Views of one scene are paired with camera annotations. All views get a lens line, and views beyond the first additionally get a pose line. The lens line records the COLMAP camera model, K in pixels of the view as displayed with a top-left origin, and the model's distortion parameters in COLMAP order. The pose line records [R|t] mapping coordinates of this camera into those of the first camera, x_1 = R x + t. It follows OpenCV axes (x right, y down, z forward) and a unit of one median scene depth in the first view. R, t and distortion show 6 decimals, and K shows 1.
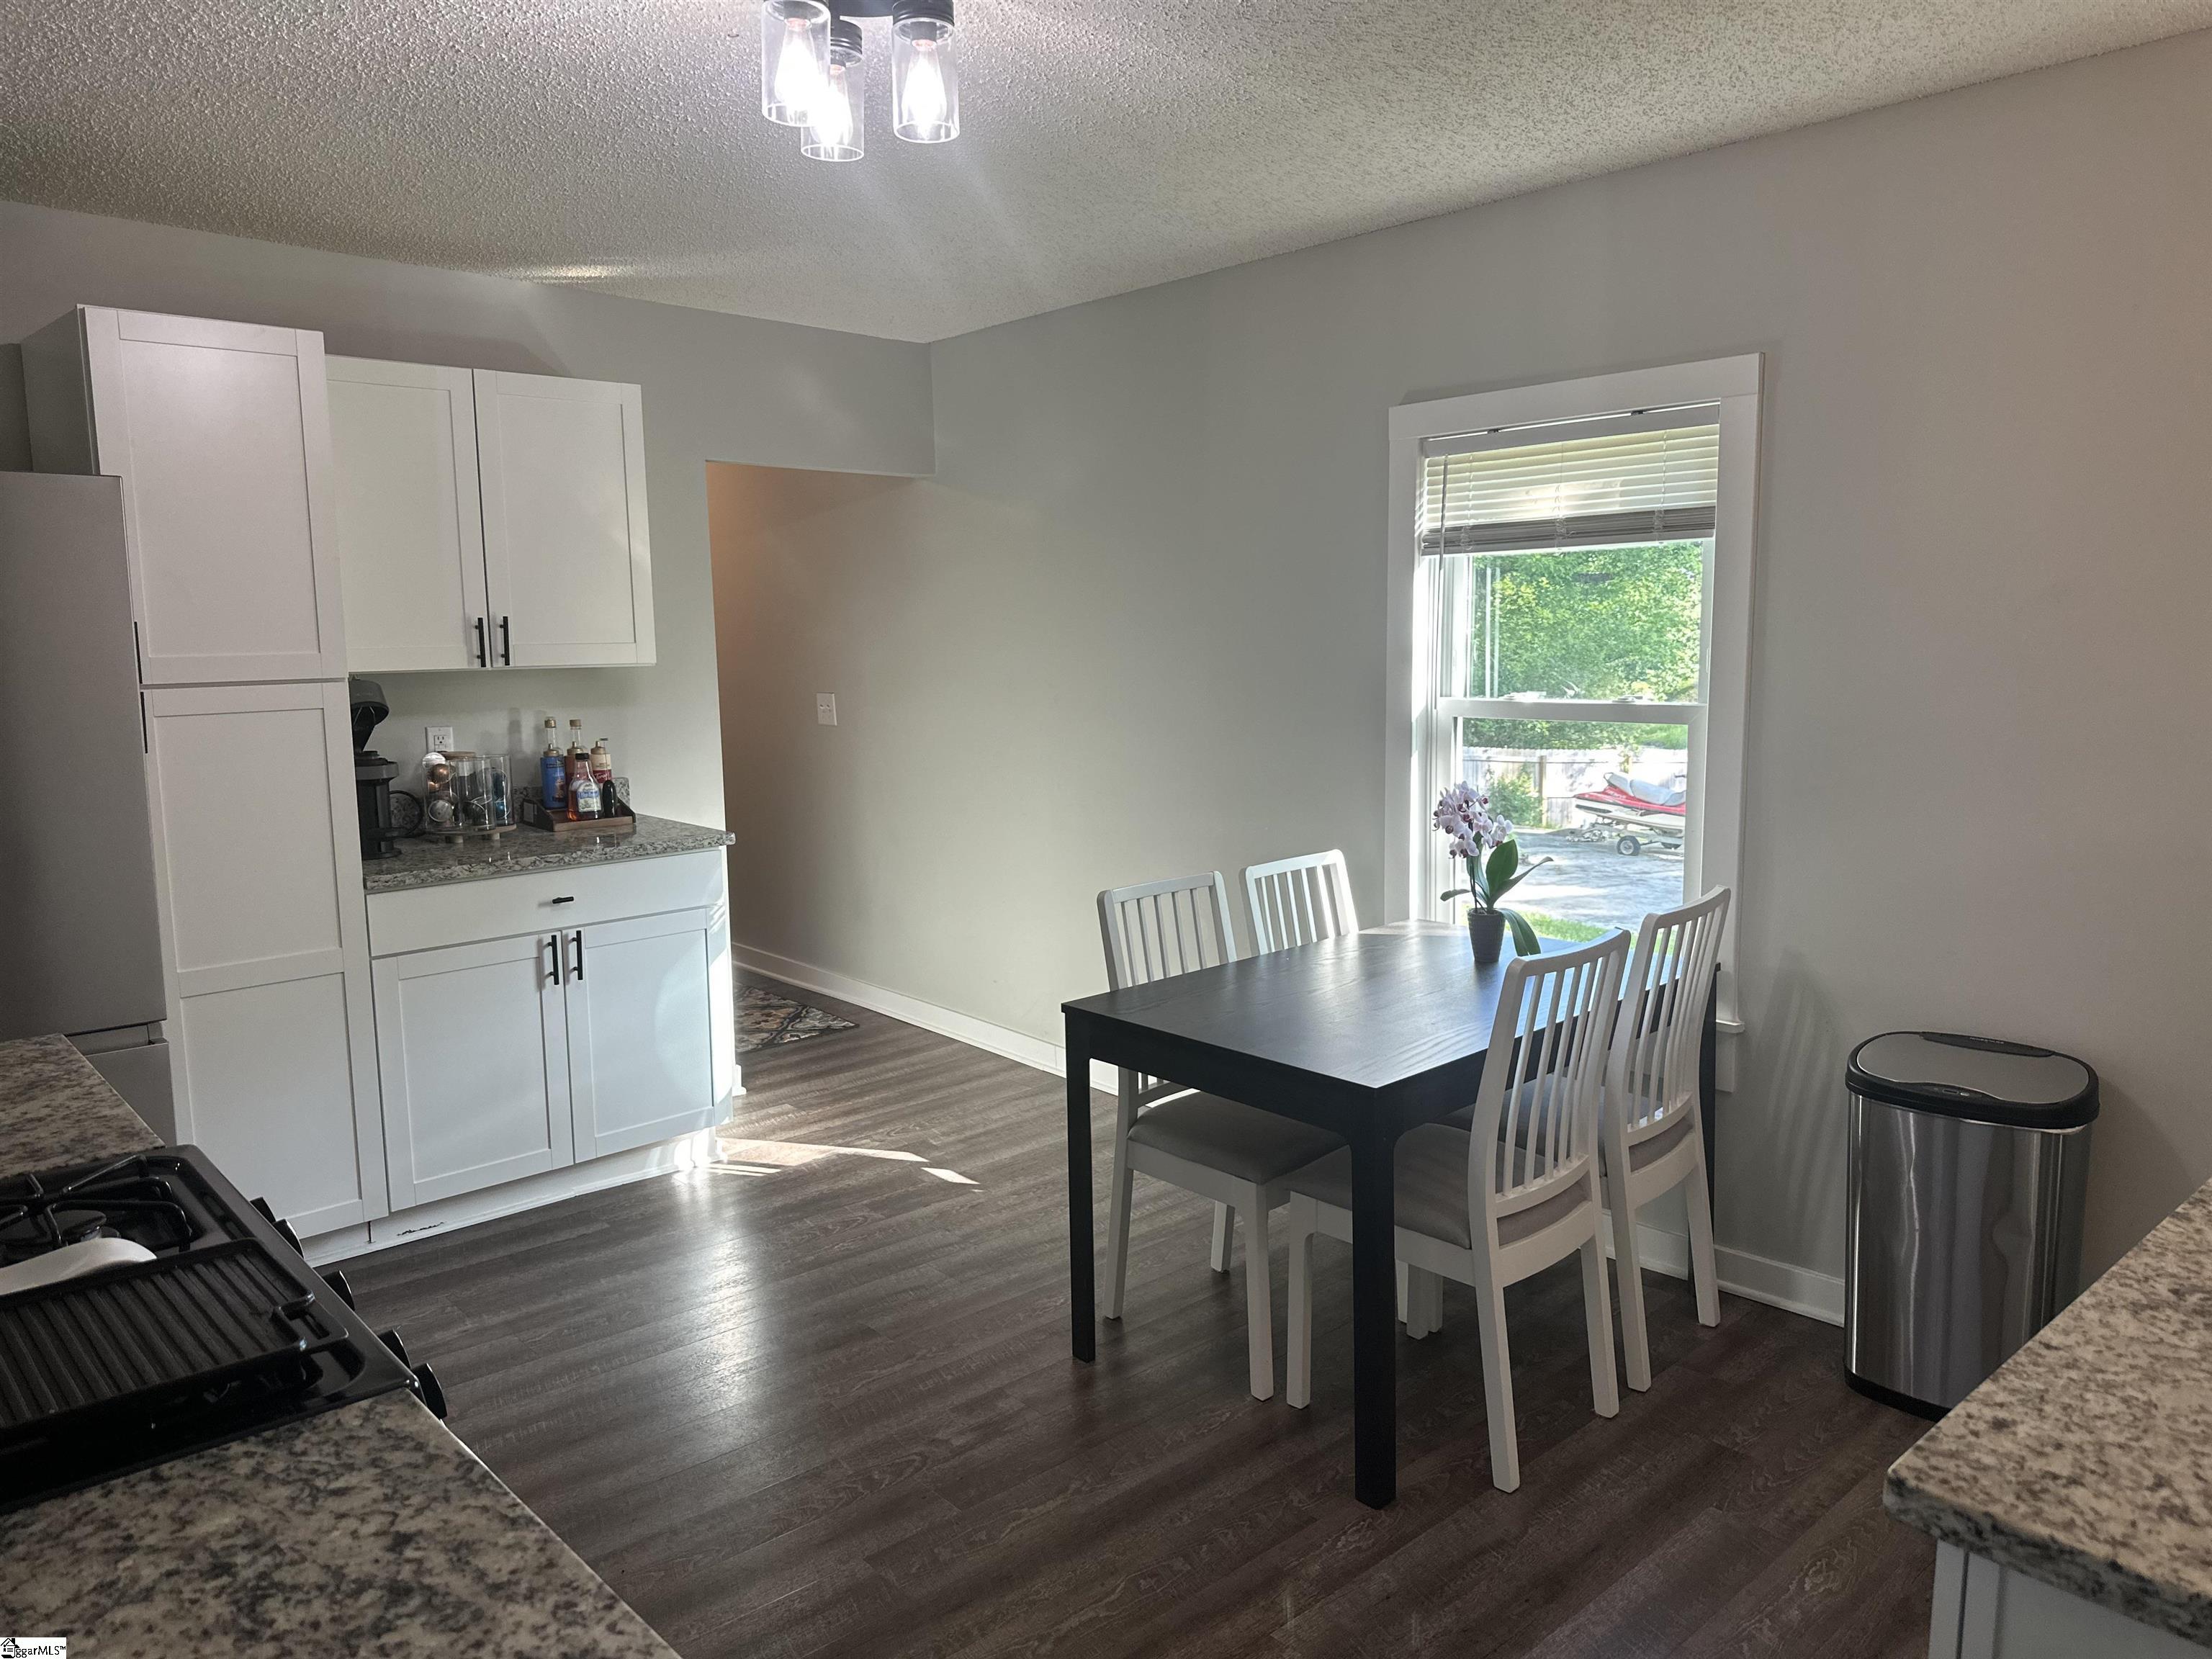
lens RADIAL K [[1526.6, 0, 1095.7], [0, 1526.6, 817.5], [0, 0, 1]] dist [0.162884, -0.252418]
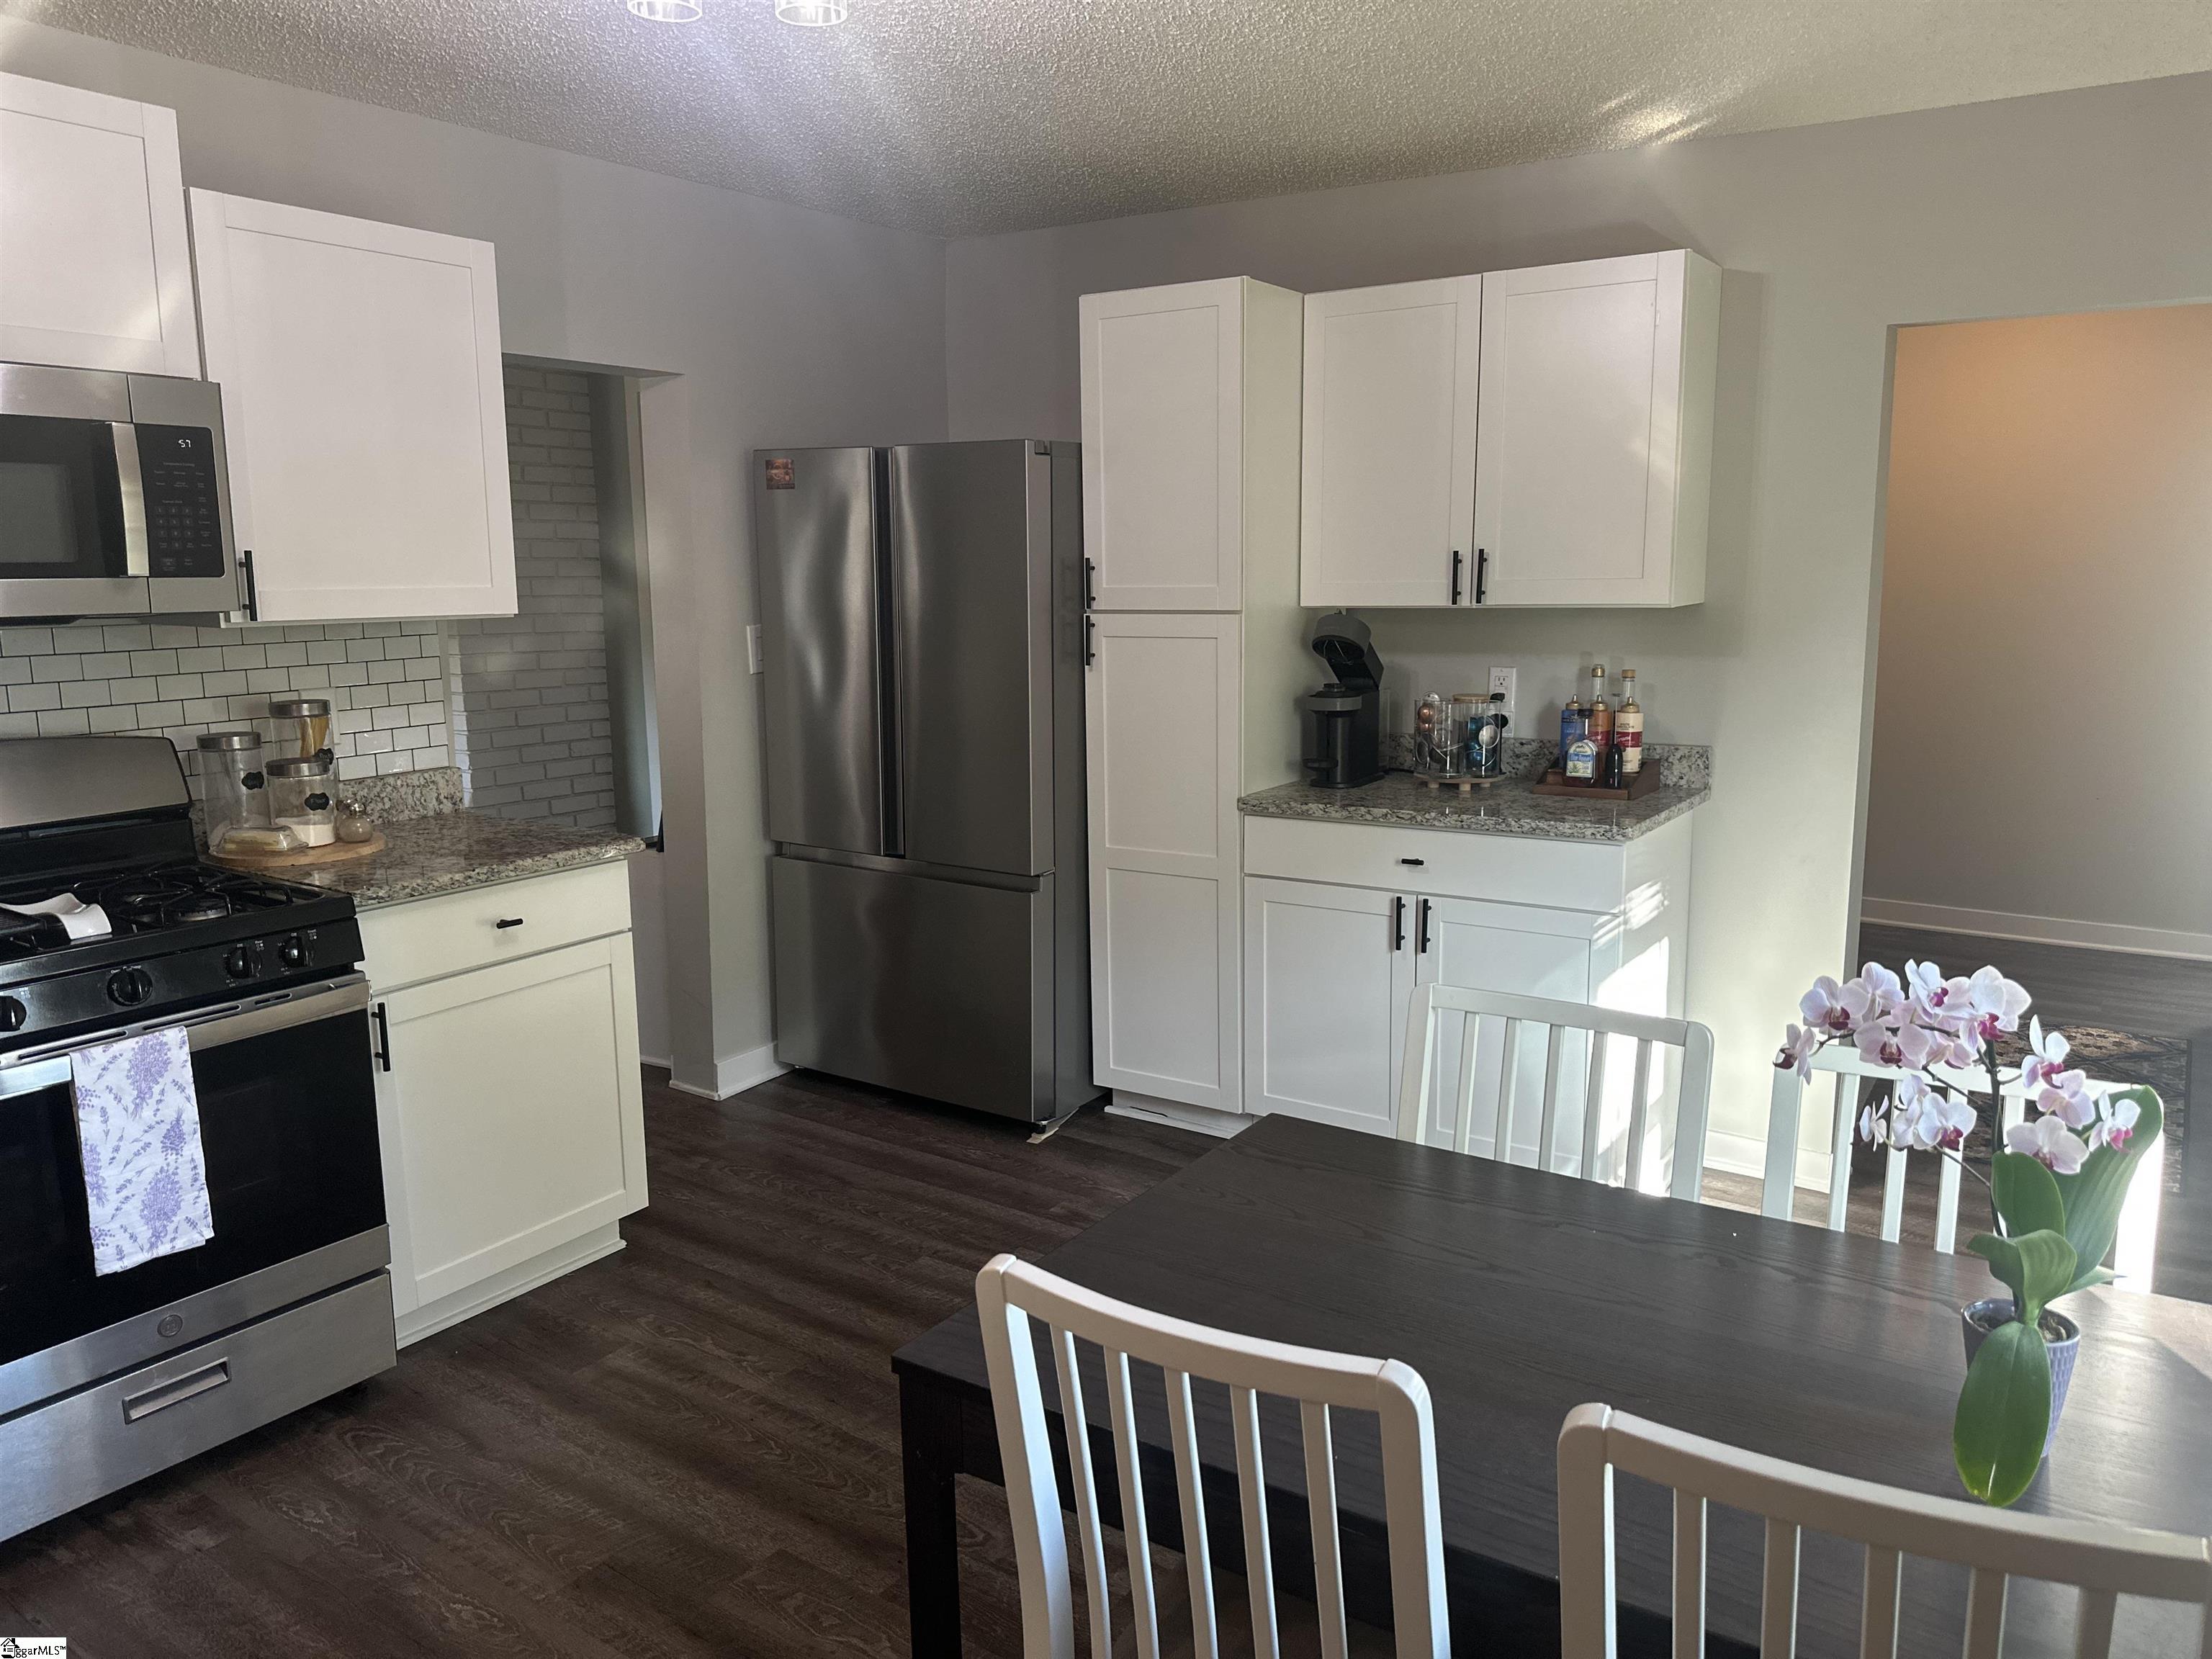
lens RADIAL K [[1526.6, 0, 1095.7], [0, 1526.6, 817.5], [0, 0, 1]] dist [0.162884, -0.252418]
pose [[0.237134, 0.161945, -0.957884, 0.494072], [-0.120523, 0.983294, 0.136405, -0.076414], [0.963972, 0.083101, 0.252690, 0.613794]]
